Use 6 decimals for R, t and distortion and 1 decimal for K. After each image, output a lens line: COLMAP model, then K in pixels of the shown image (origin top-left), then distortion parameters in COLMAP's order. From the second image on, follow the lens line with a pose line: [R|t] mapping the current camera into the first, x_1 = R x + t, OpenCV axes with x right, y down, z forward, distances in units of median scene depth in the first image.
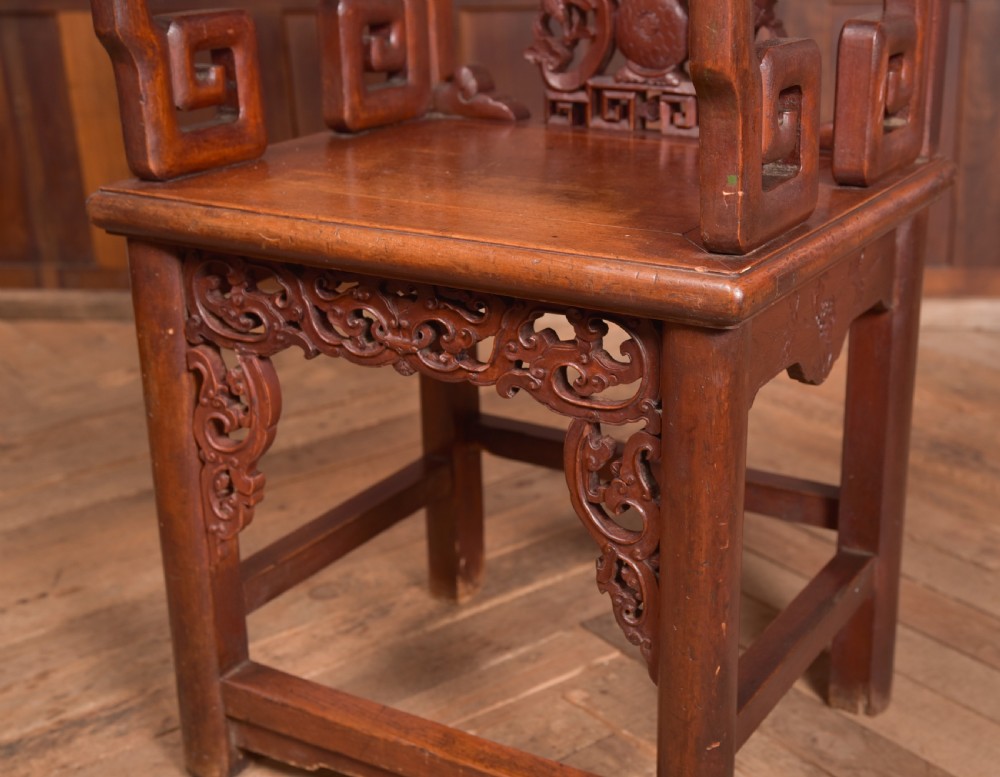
lens RADIAL K [[1452.4, 0, 579.8], [0, 1452.4, 403.2], [0, 0, 1]] dist [0.042739, 0.000000]
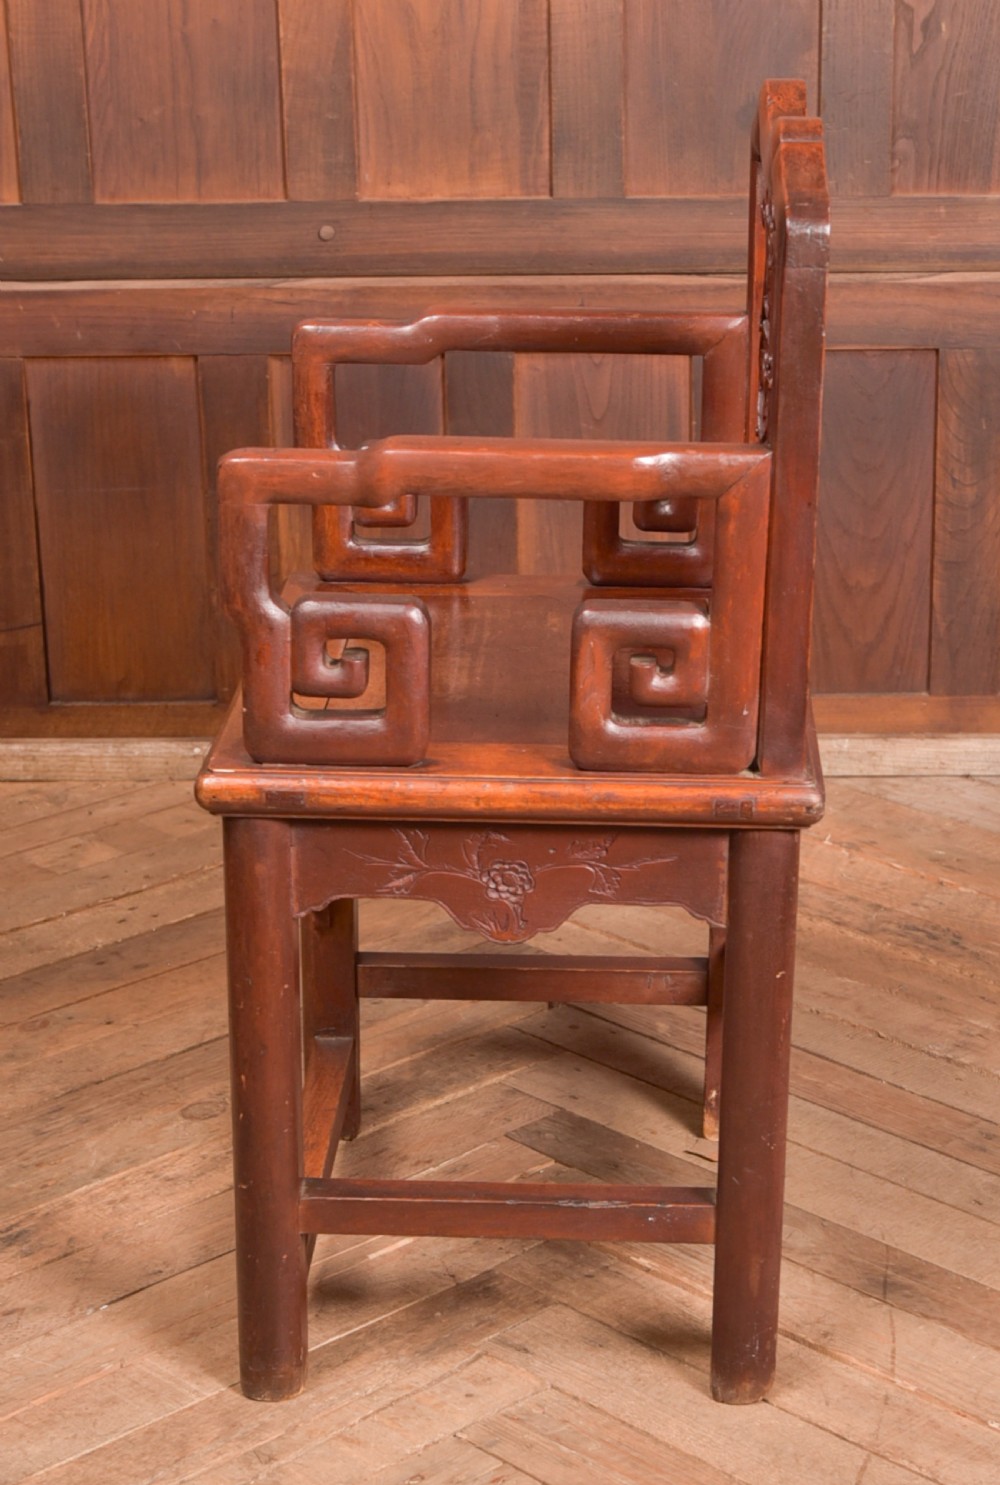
lens RADIAL K [[2987.9, 0, 558.1], [0, 2987.9, 873.6], [0, 0, 1]] dist [0.019118, 0.000000]
pose [[0.994435, -0.019410, 0.103551, -0.199388], [0.019732, 0.999803, -0.002083, -0.002711], [-0.103491, 0.004115, 0.994622, -1.052783]]
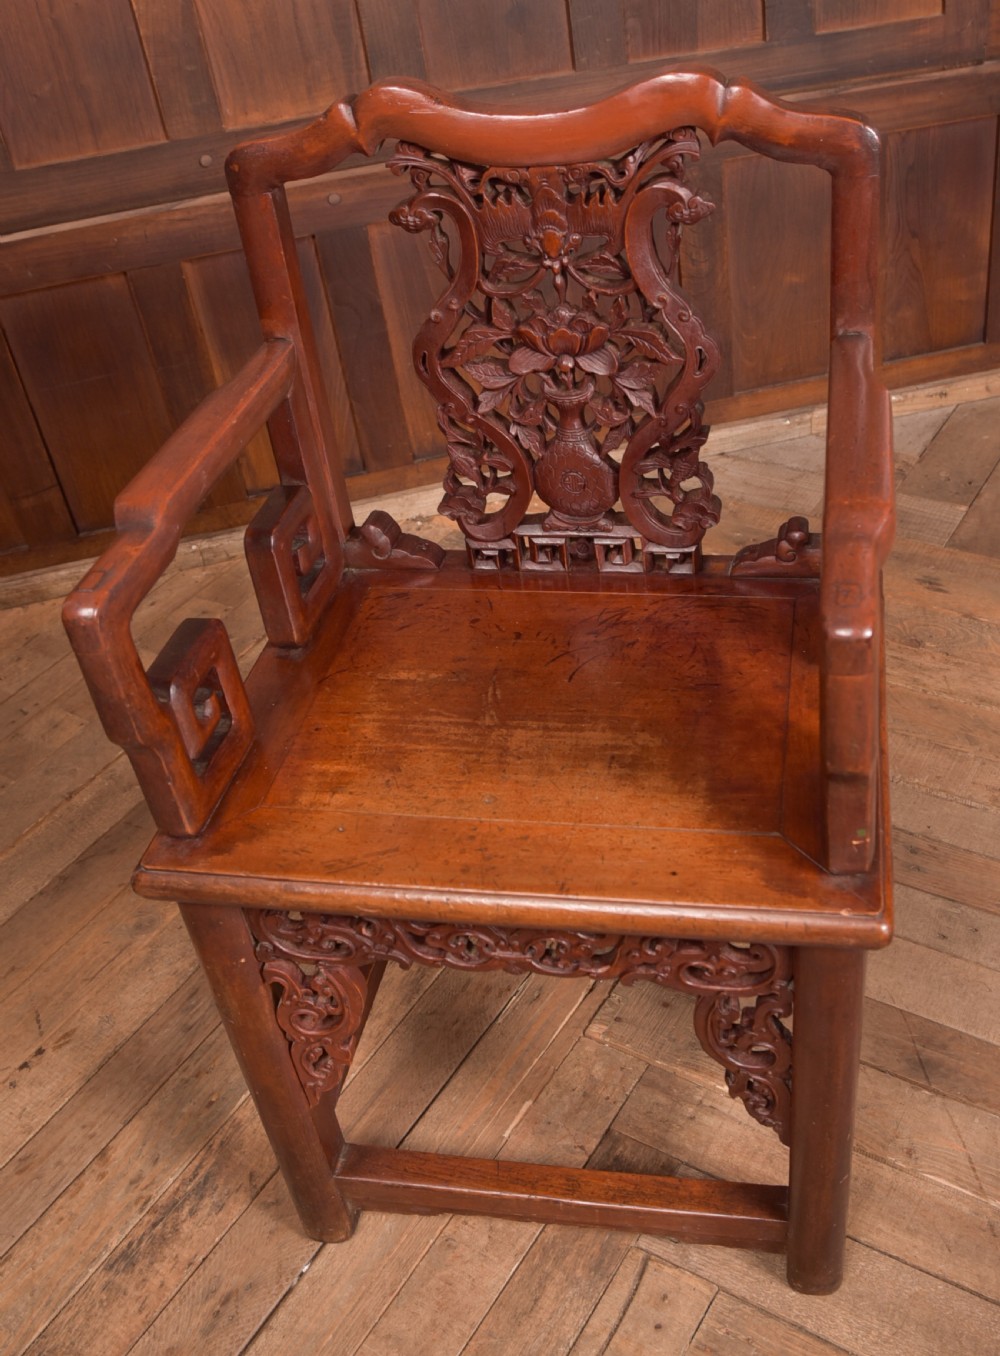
lens RADIAL K [[1332.2, 0, 599.4], [0, 1332.2, 631.3], [0, 0, 1]] dist [-0.083594, 0.000000]
pose [[0.932771, -0.259315, 0.250386, -0.212035], [0.190131, 0.944065, 0.269427, -0.443420], [-0.306247, -0.203707, 0.929901, 0.125746]]
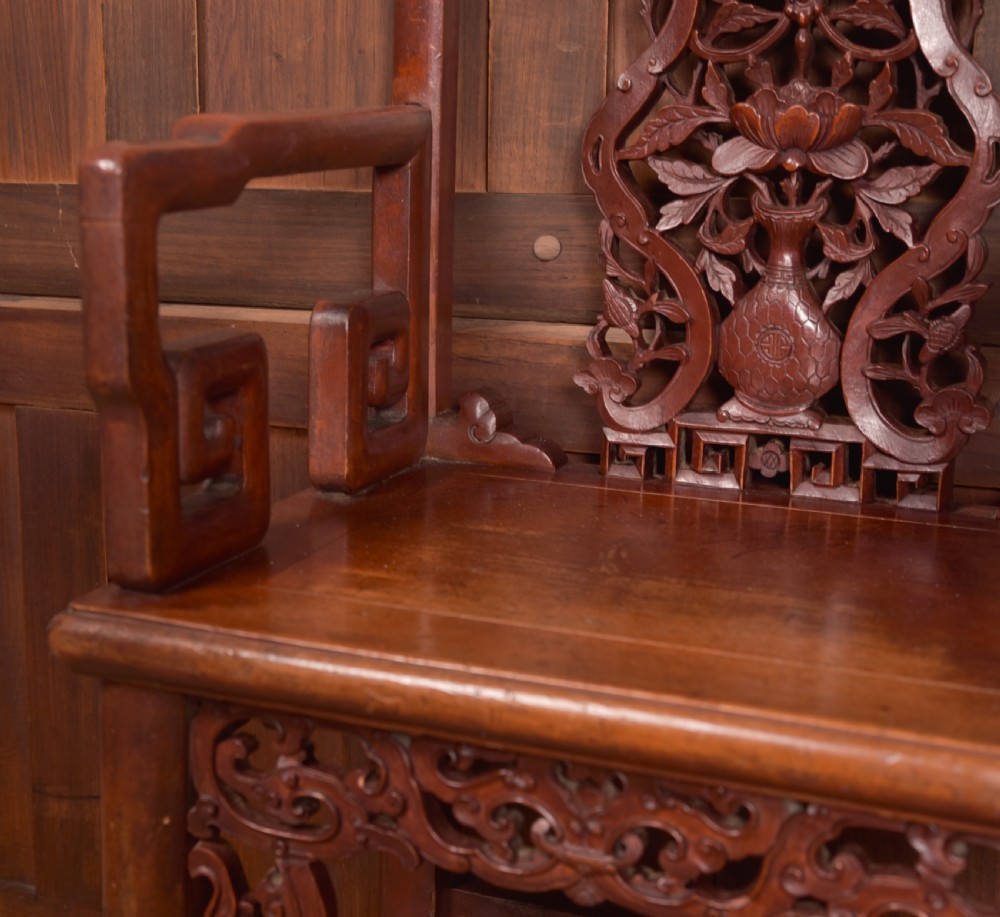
lens RADIAL K [[1770.8, 0, 303.0], [0, 1770.8, 482.9], [0, 0, 1]] dist [0.020713, 0.000000]
pose [[0.997757, -0.004001, 0.066826, -0.262293], [0.012419, 0.991949, -0.126029, -0.094866], [-0.065783, 0.126577, 0.989773, 0.184394]]
